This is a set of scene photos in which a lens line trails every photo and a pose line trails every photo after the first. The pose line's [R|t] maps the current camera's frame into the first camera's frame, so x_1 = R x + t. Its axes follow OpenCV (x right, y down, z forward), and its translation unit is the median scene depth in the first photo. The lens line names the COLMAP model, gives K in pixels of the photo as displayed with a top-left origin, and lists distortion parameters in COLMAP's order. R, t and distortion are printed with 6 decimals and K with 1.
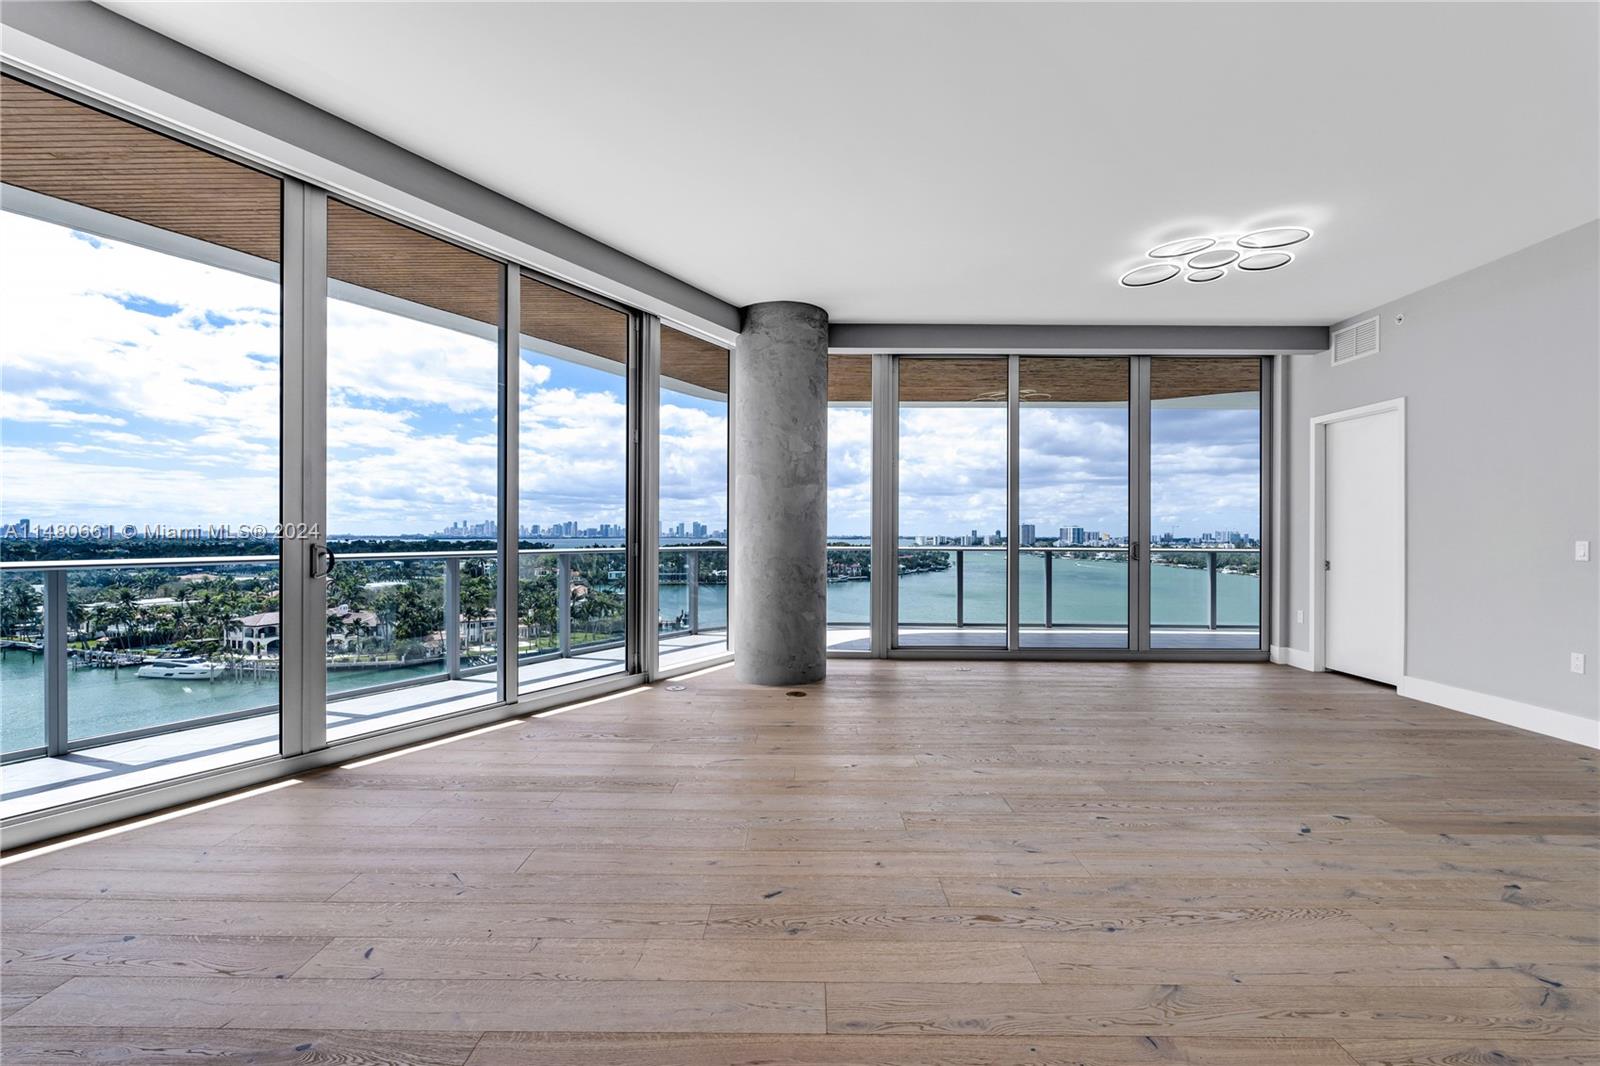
lens RADIAL K [[713.1, 0, 800.0], [0, 713.1, 533.0], [0, 0, 1]] dist [0.000493, 0.000307]
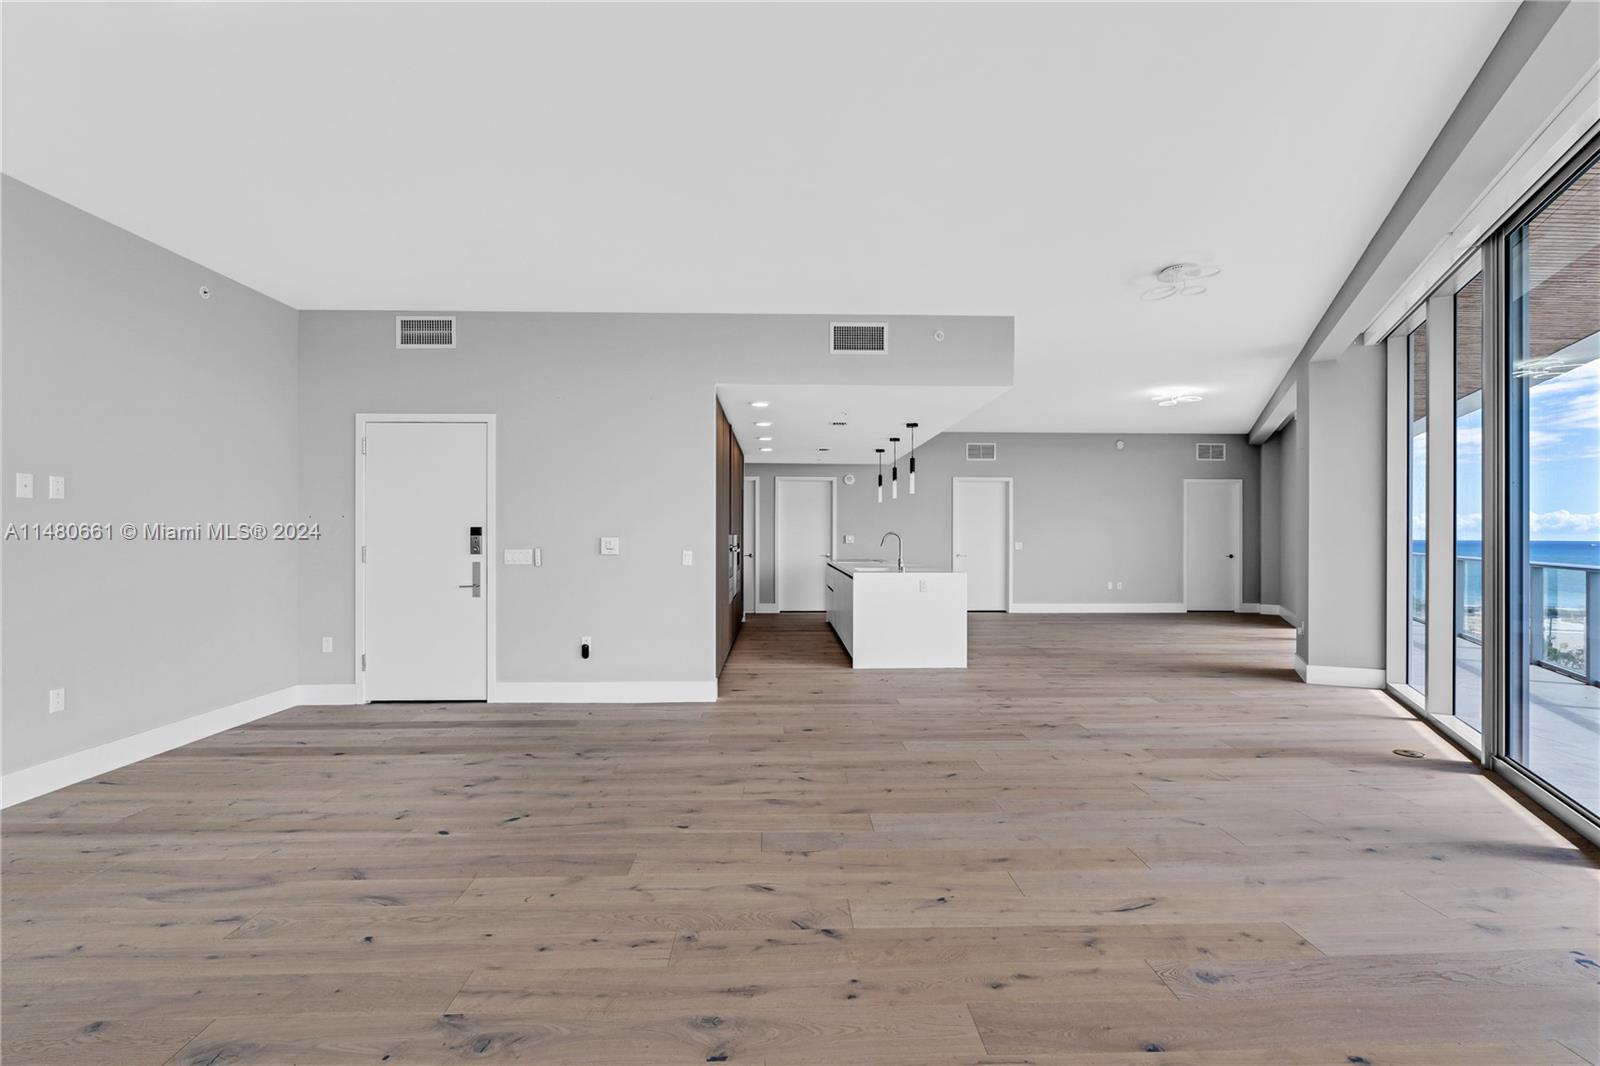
lens RADIAL K [[720.6, 0, 801.4], [0, 720.6, 536.2], [0, 0, 1]] dist [0.001025, 0.000007]
pose [[-0.999003, -0.005414, -0.044306, 0.159135], [-0.005474, 0.999984, 0.001221, -0.015970], [0.044299, 0.001463, -0.999017, 1.098515]]
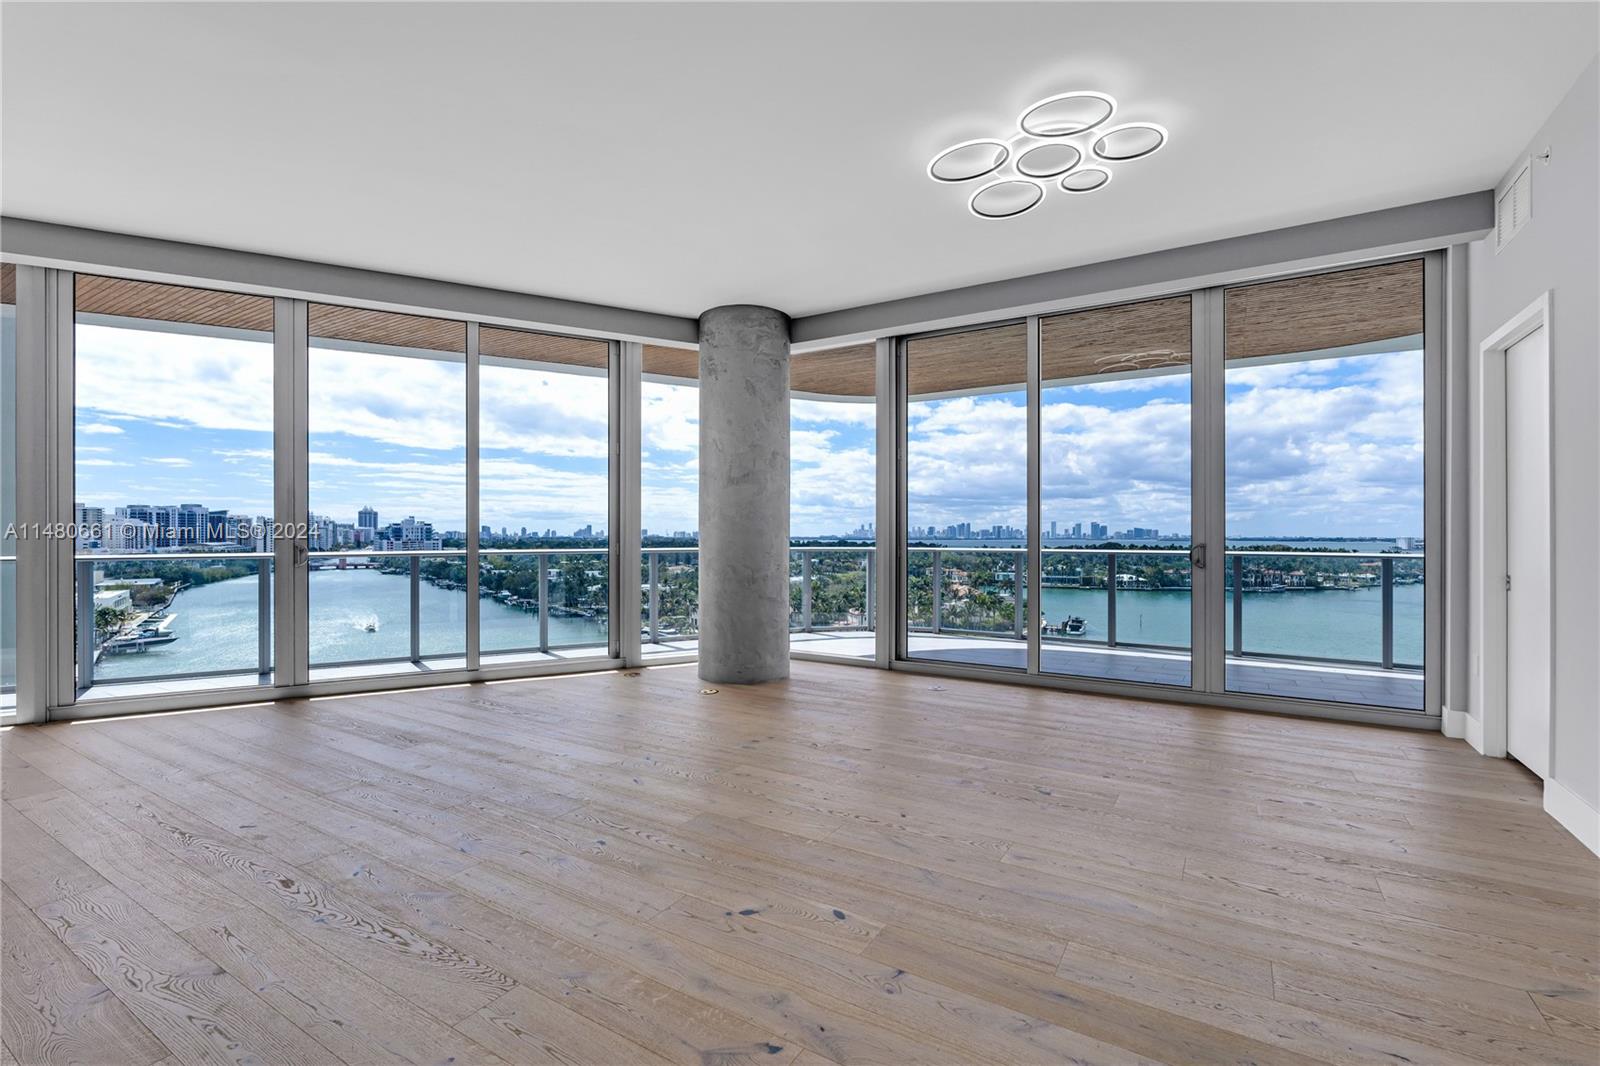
lens RADIAL K [[706.8, 0, 804.1], [0, 706.8, 536.0], [0, 0, 1]] dist [0.000229, 0.000012]
pose [[0.858220, -0.000968, -0.513281, 0.591279], [0.002166, 0.999996, 0.001736, 0.002831], [0.513277, -0.002601, 0.858219, 0.190047]]
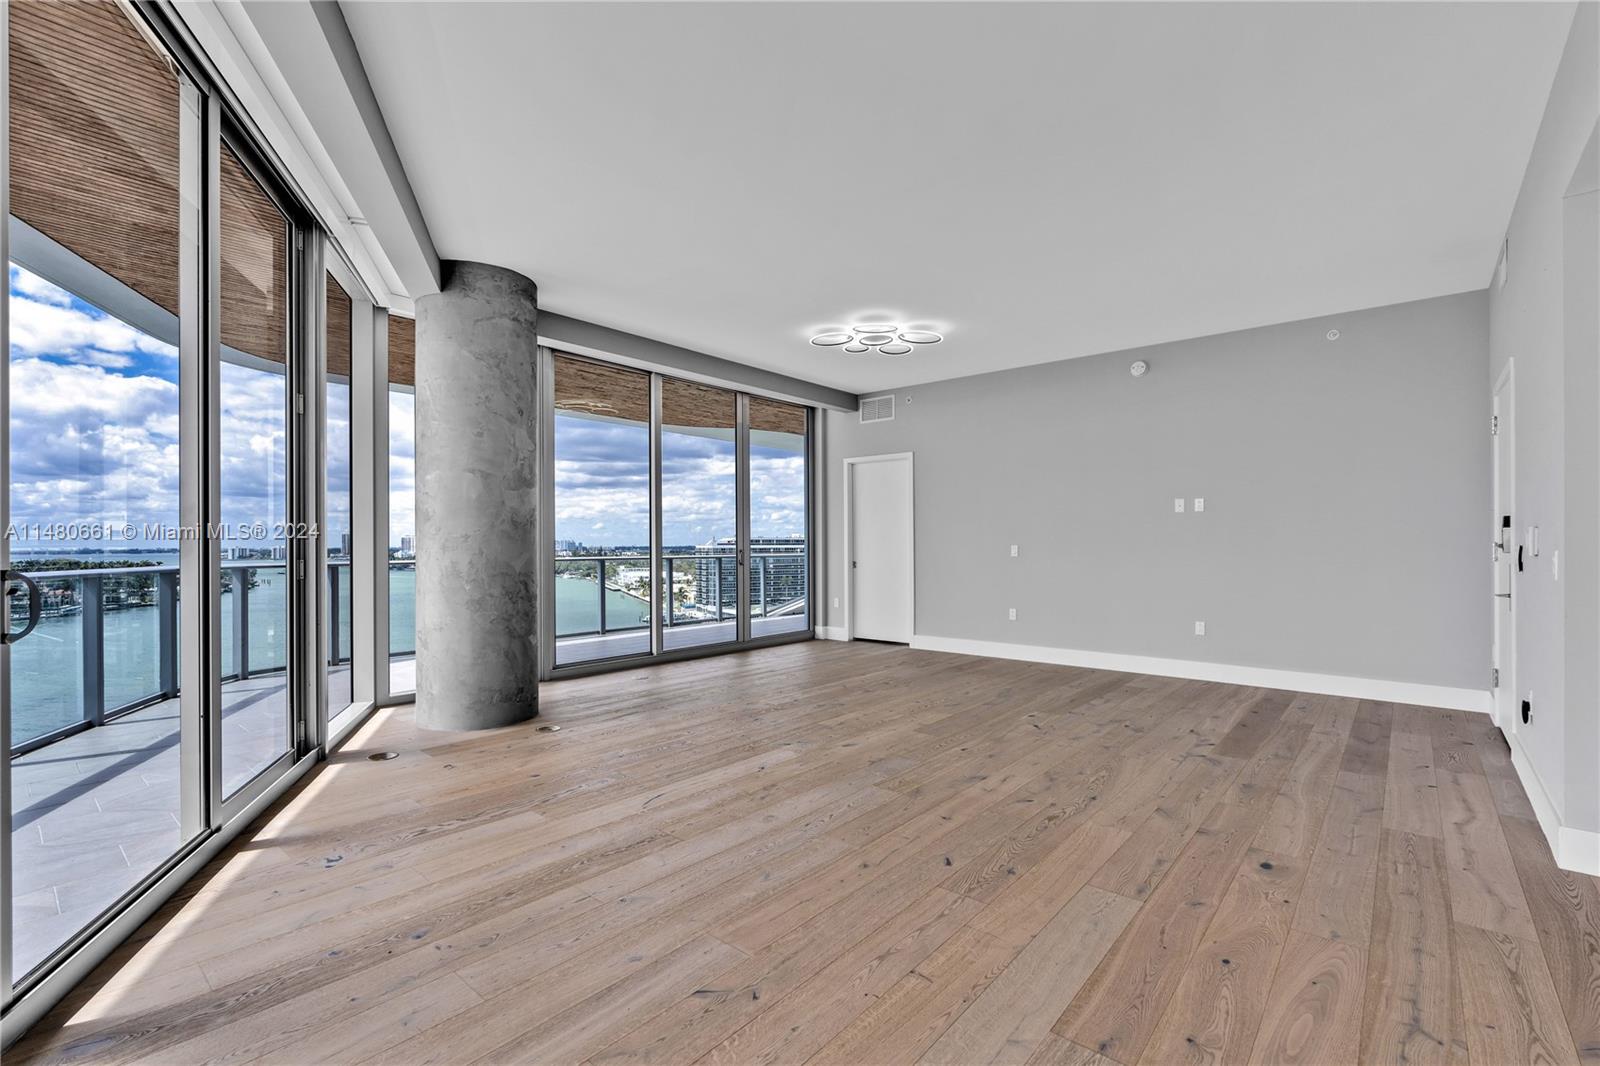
lens RADIAL K [[720.6, 0, 801.4], [0, 720.6, 536.2], [0, 0, 1]] dist [0.001025, 0.000007]
pose [[0.640042, 0.001974, 0.768337, -0.447957], [0.004363, 0.999971, -0.006204, -0.002016], [-0.768327, 0.007323, 0.640015, 0.185090]]
